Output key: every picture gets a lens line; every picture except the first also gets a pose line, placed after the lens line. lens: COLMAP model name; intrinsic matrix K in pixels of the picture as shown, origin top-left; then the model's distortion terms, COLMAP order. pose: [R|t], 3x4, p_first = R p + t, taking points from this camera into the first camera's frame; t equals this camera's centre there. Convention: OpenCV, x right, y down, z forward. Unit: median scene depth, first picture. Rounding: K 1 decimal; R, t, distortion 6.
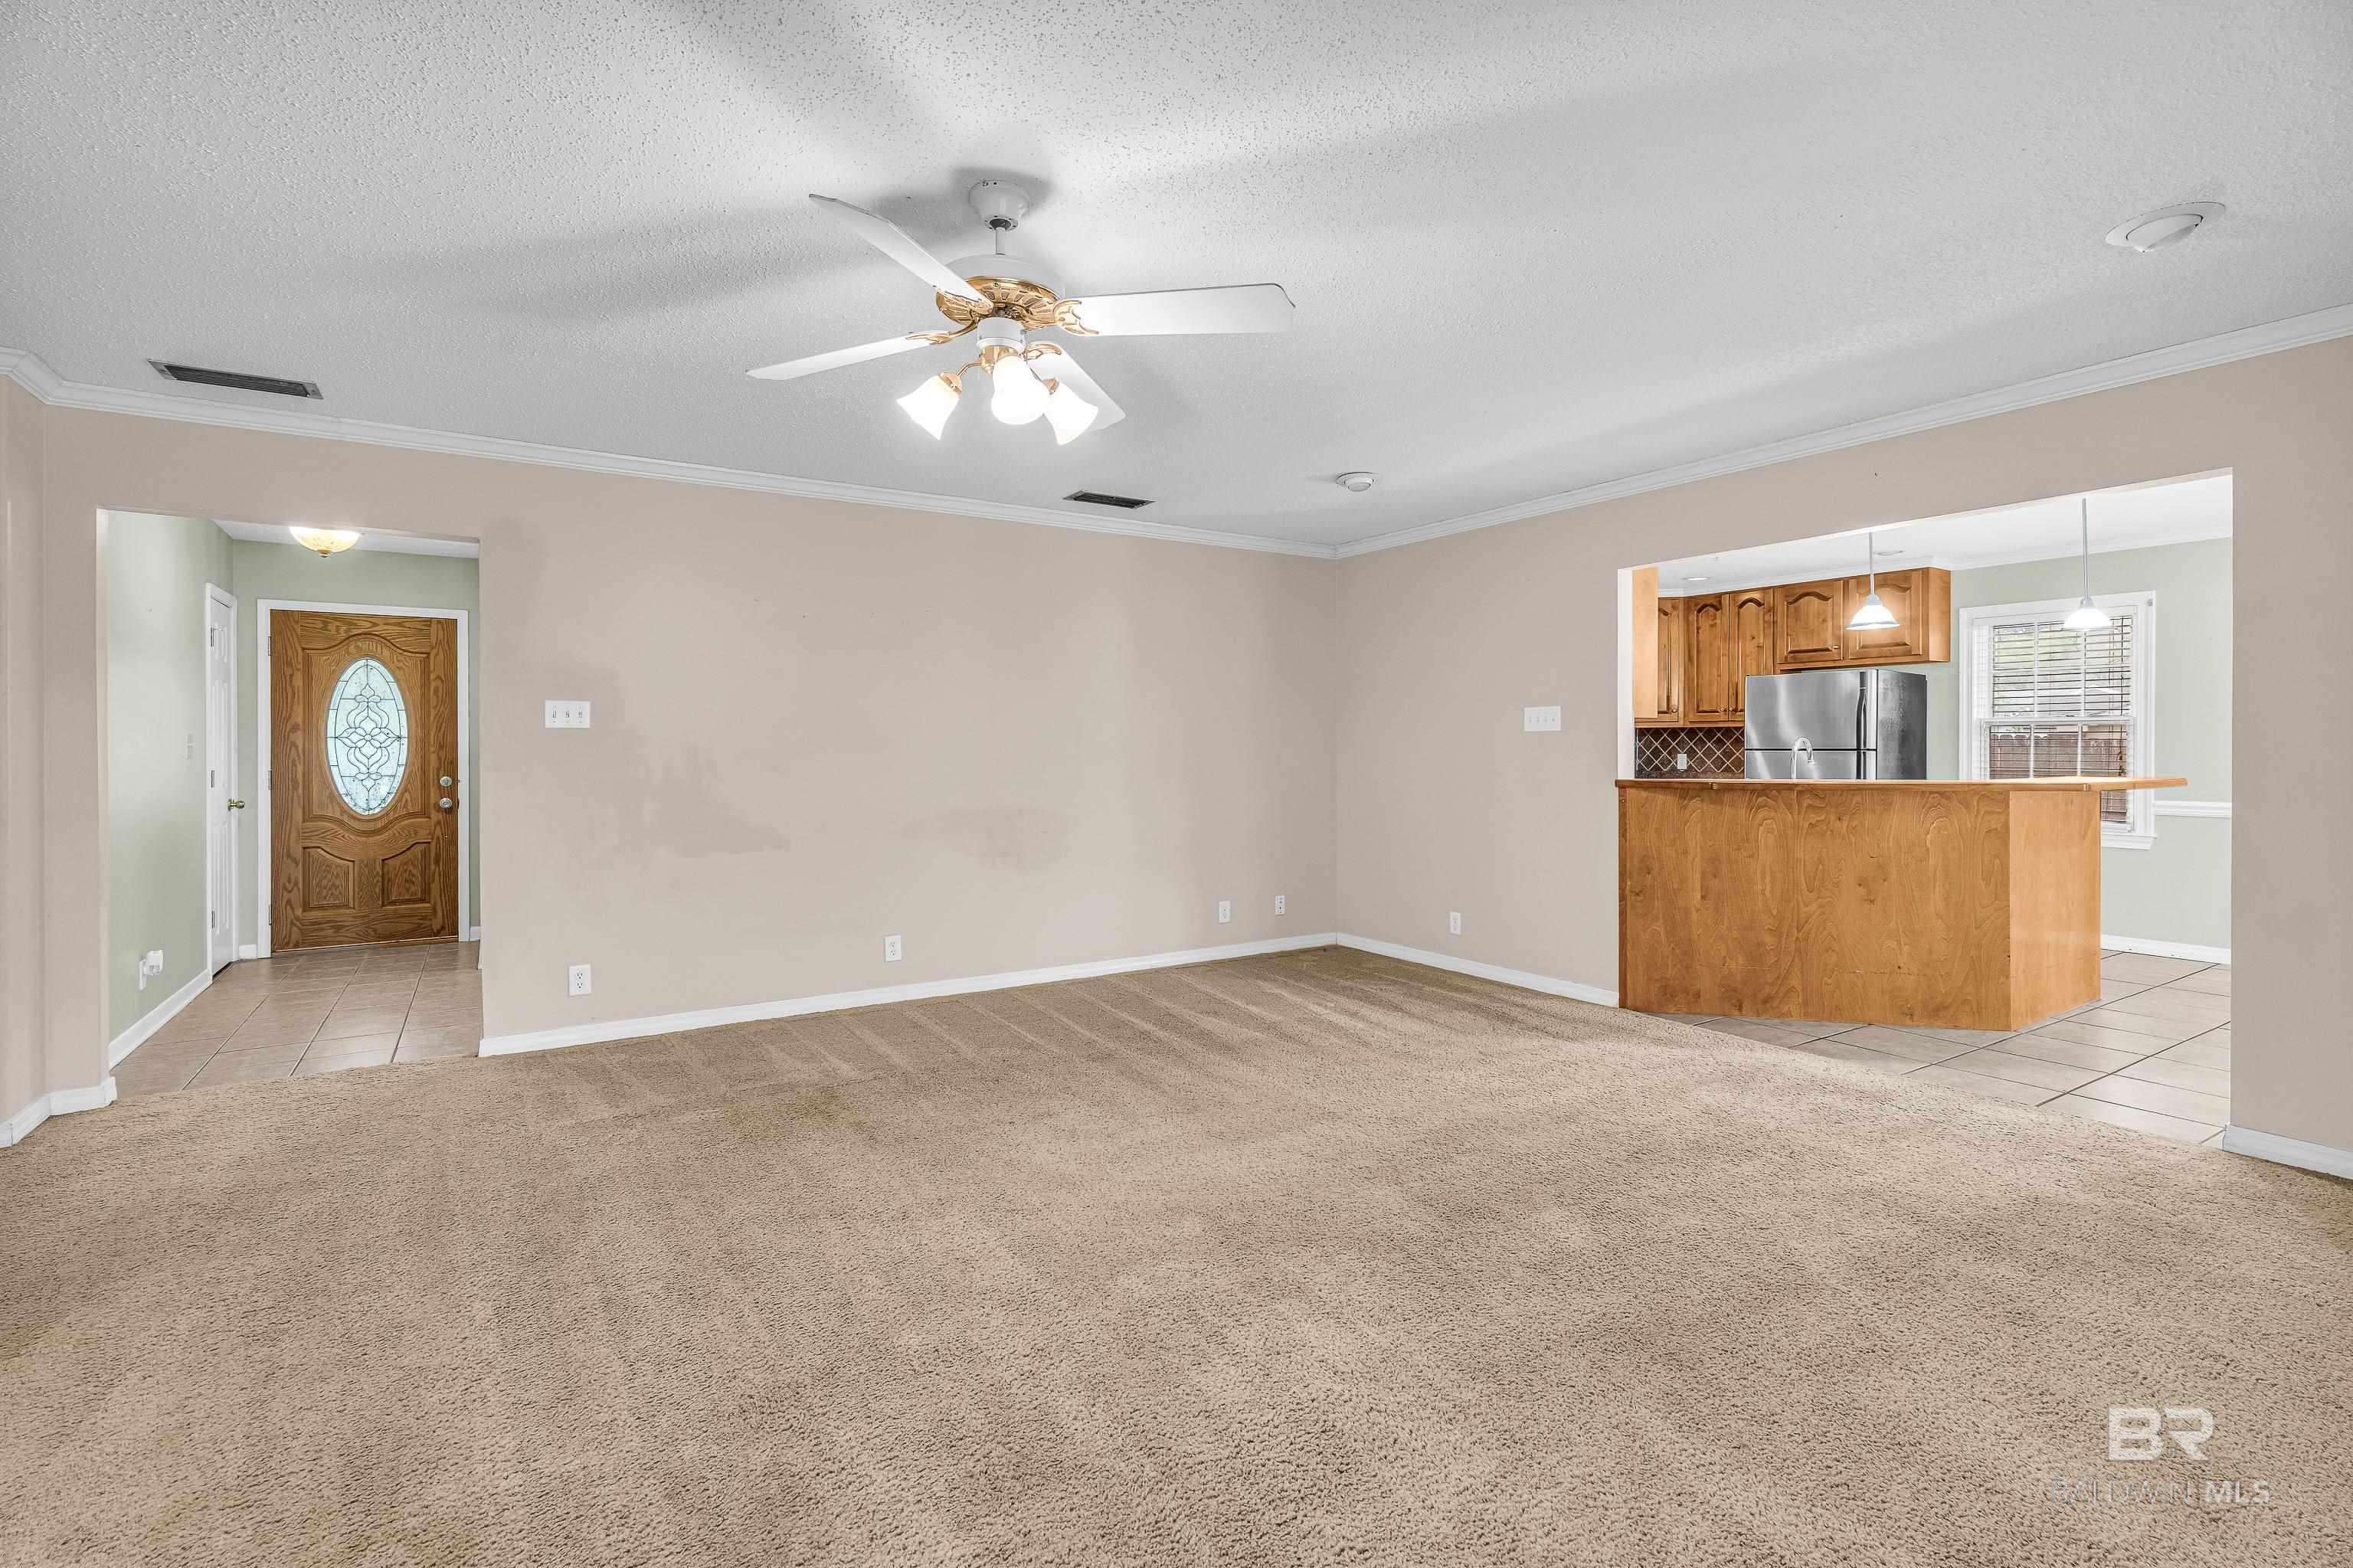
lens RADIAL K [[1069.5, 0, 1166.3], [0, 1069.5, 752.6], [0, 0, 1]] dist [0.004680, -0.003245]
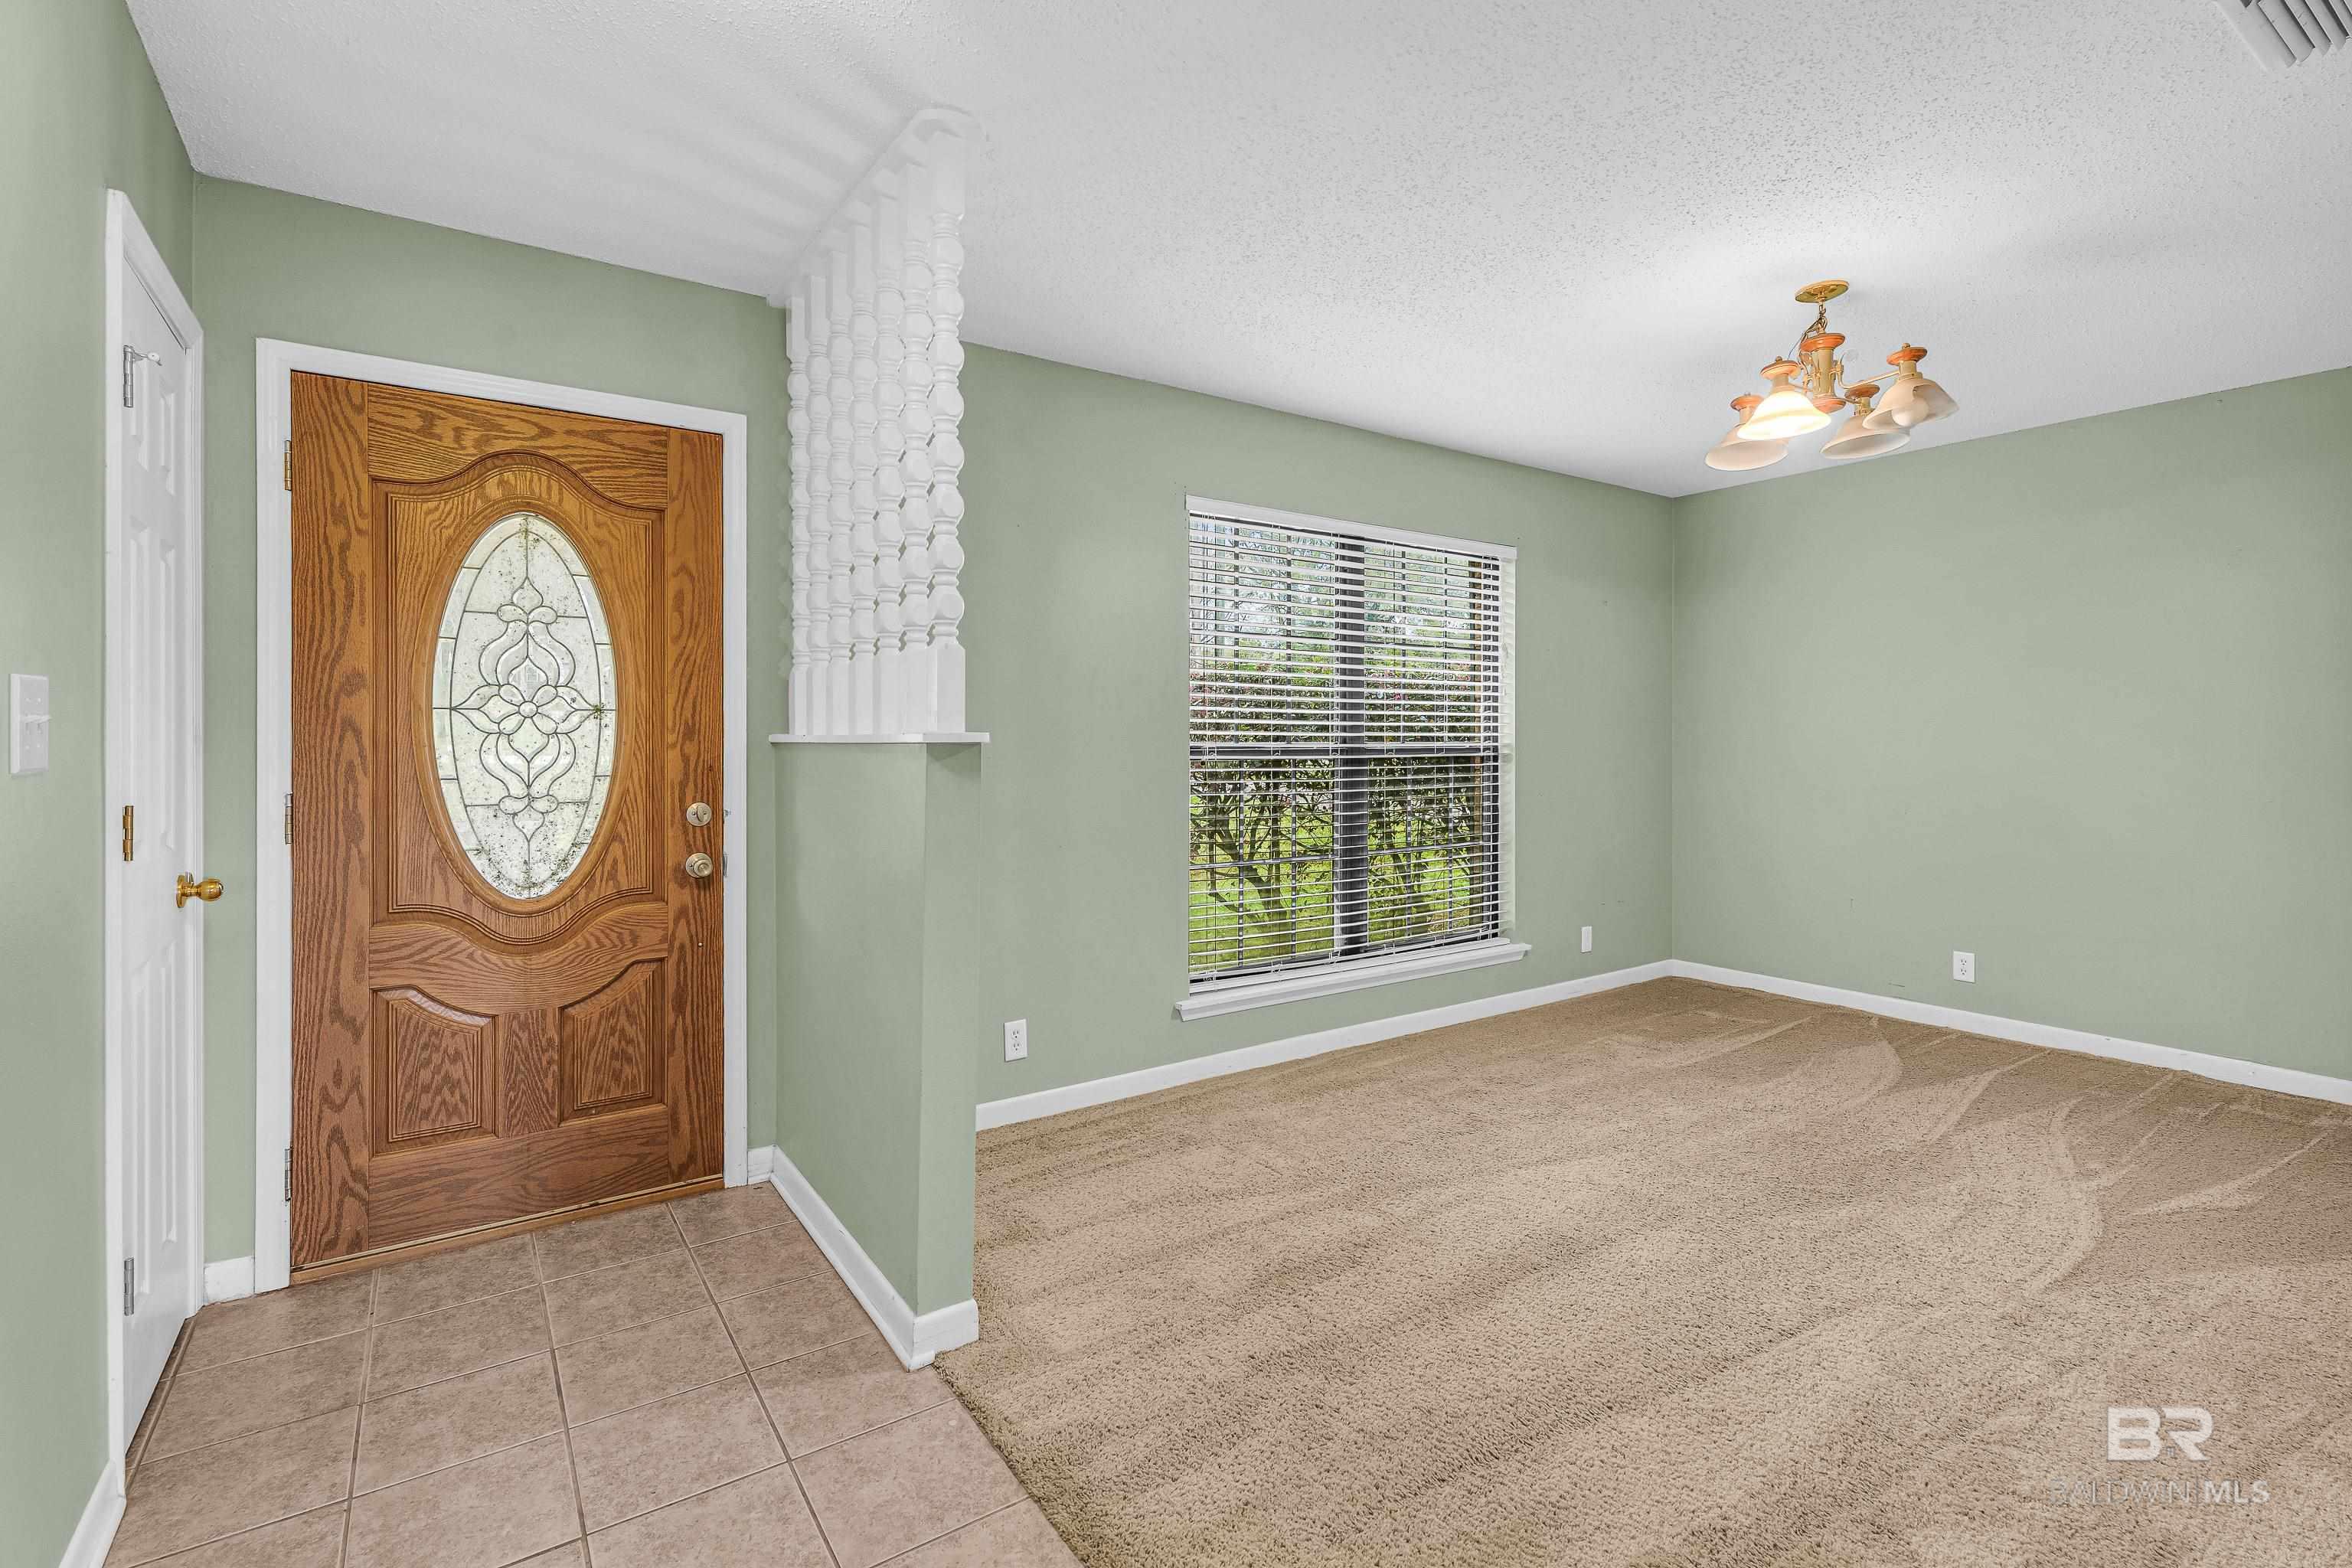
lens RADIAL K [[1069.0, 0, 1155.8], [0, 1069.0, 748.6], [0, 0, 1]] dist [0.004680, -0.003245]
pose [[0.999676, -0.005189, 0.024929, -0.515946], [0.005396, 0.999952, -0.008224, 0.005446], [-0.024885, 0.008356, 0.999655, 0.586605]]
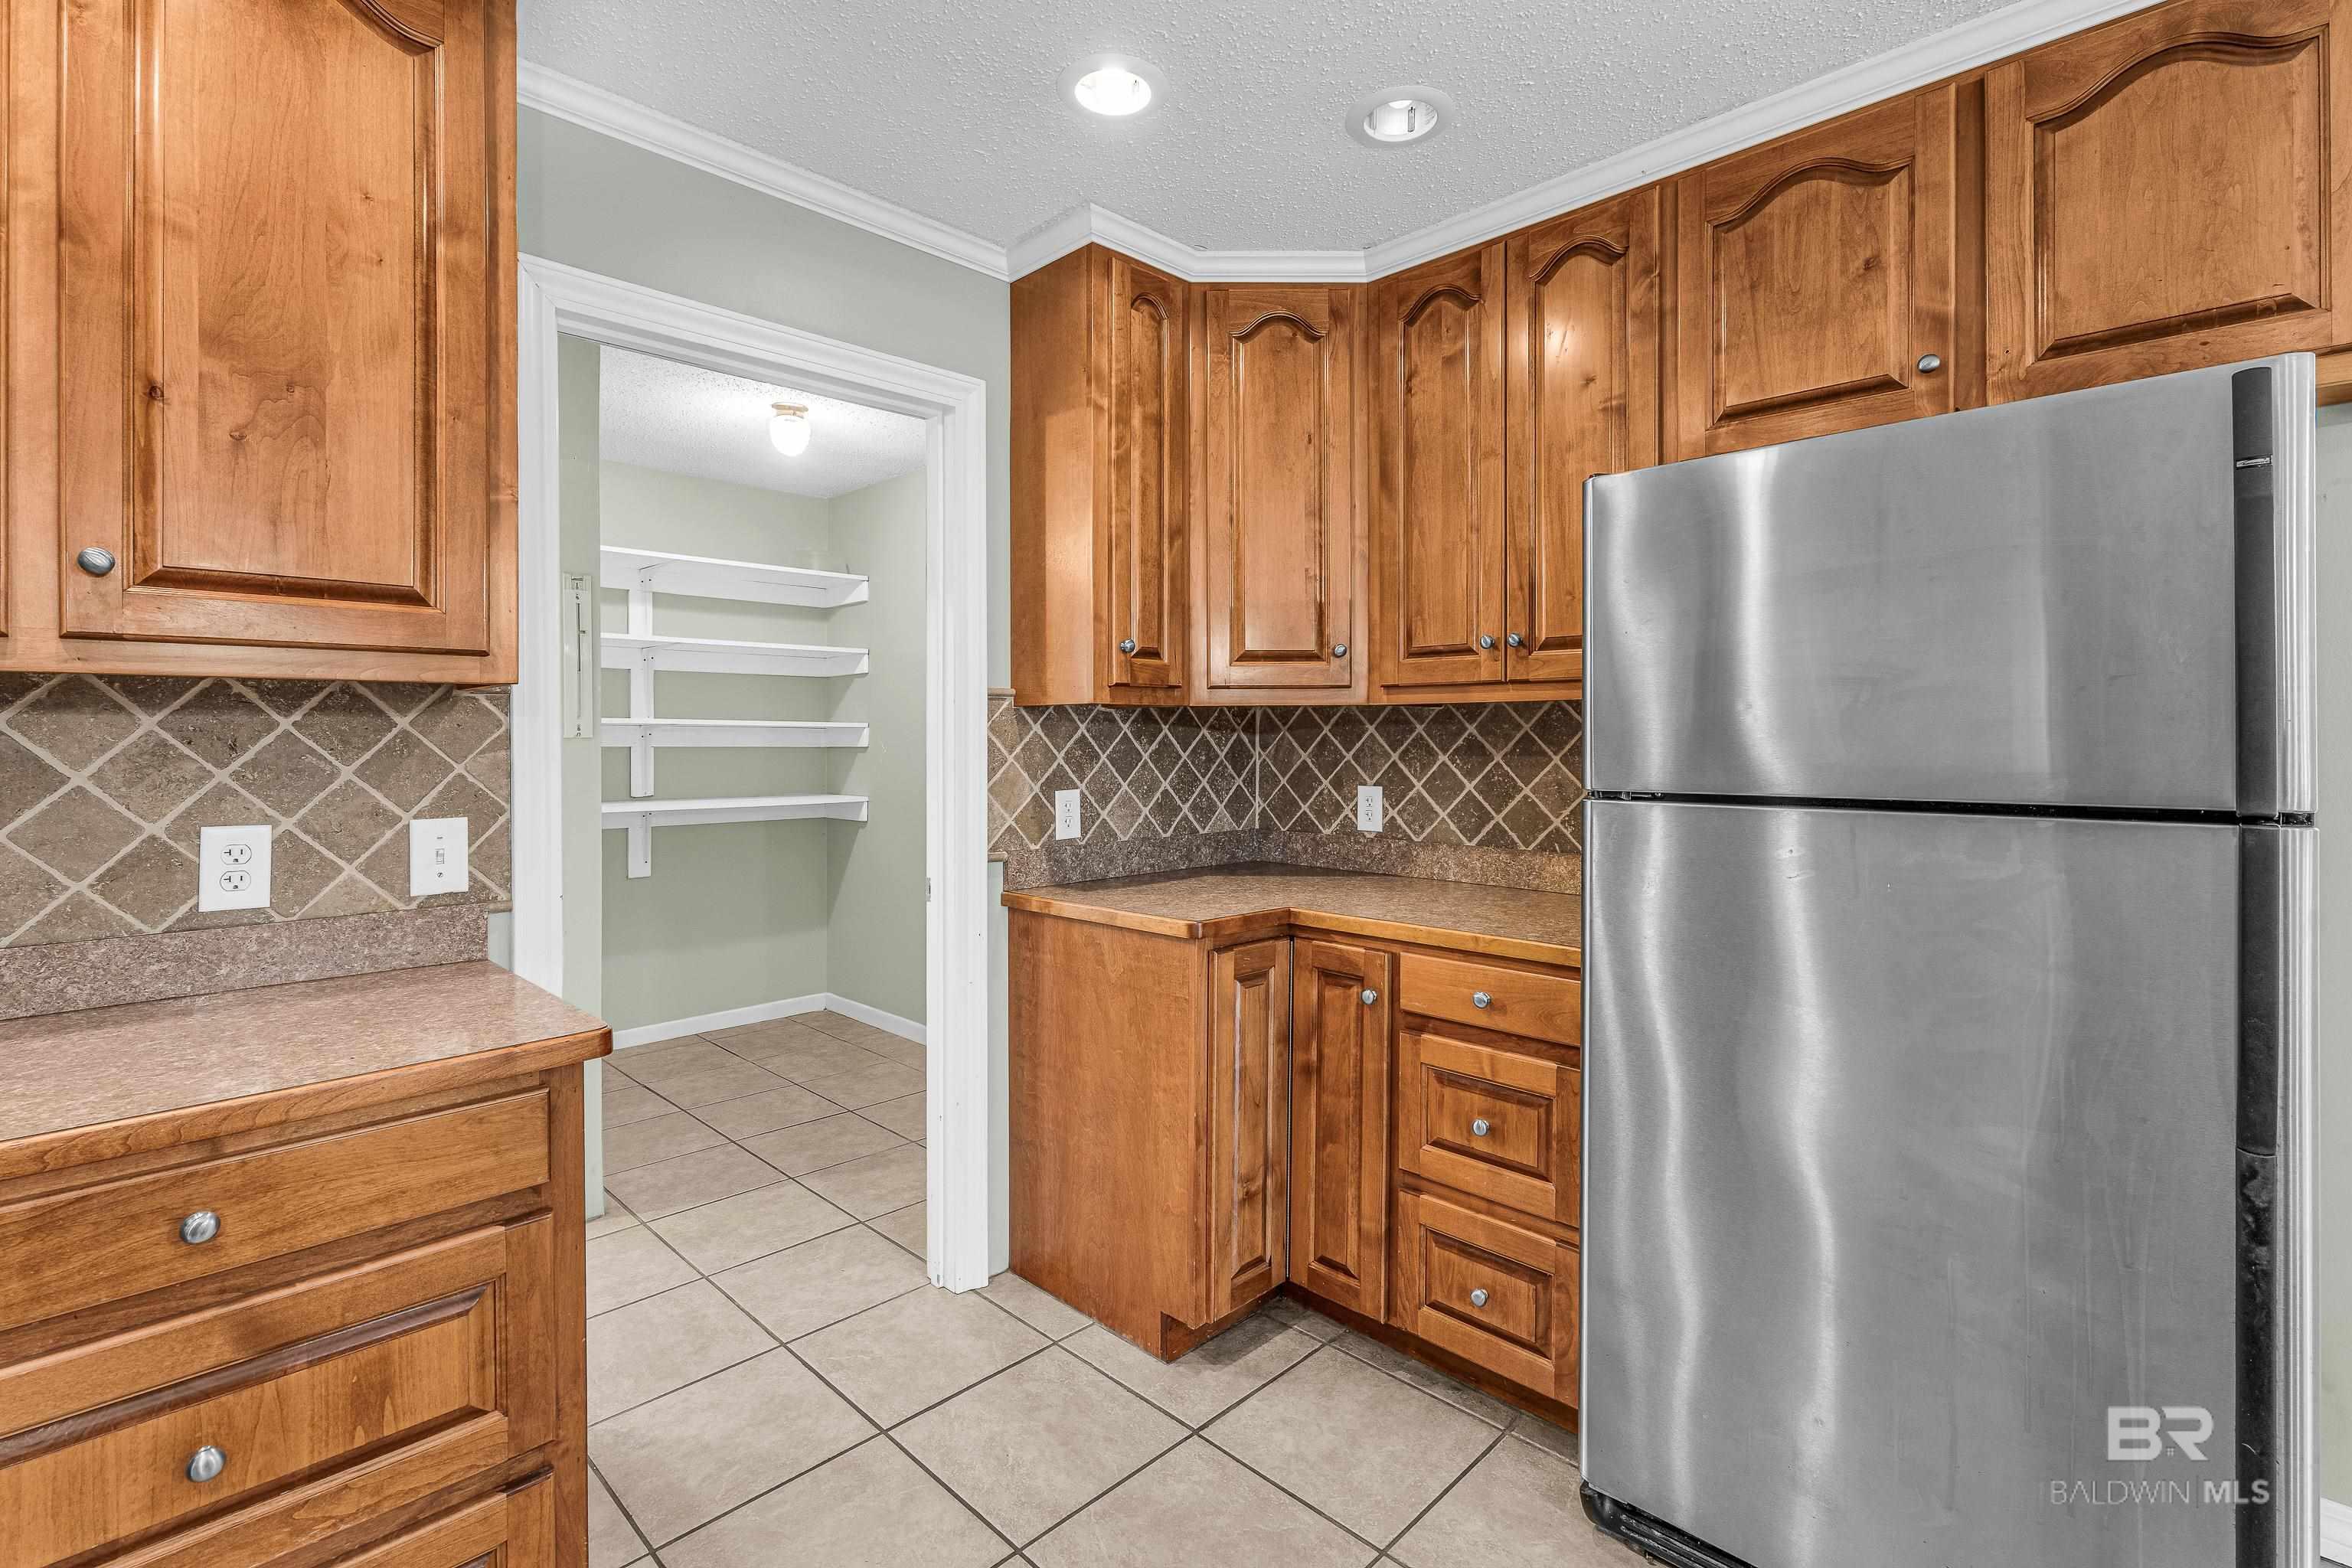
lens RADIAL K [[1069.0, 0, 1172.6], [0, 1069.0, 735.8], [0, 0, 1]] dist [0.004680, -0.003245]
pose [[0.975828, -0.000009, 0.218539, 0.462497], [0.002252, 0.999947, -0.010016, -0.015248], [-0.218527, 0.010267, 0.975777, 0.911419]]
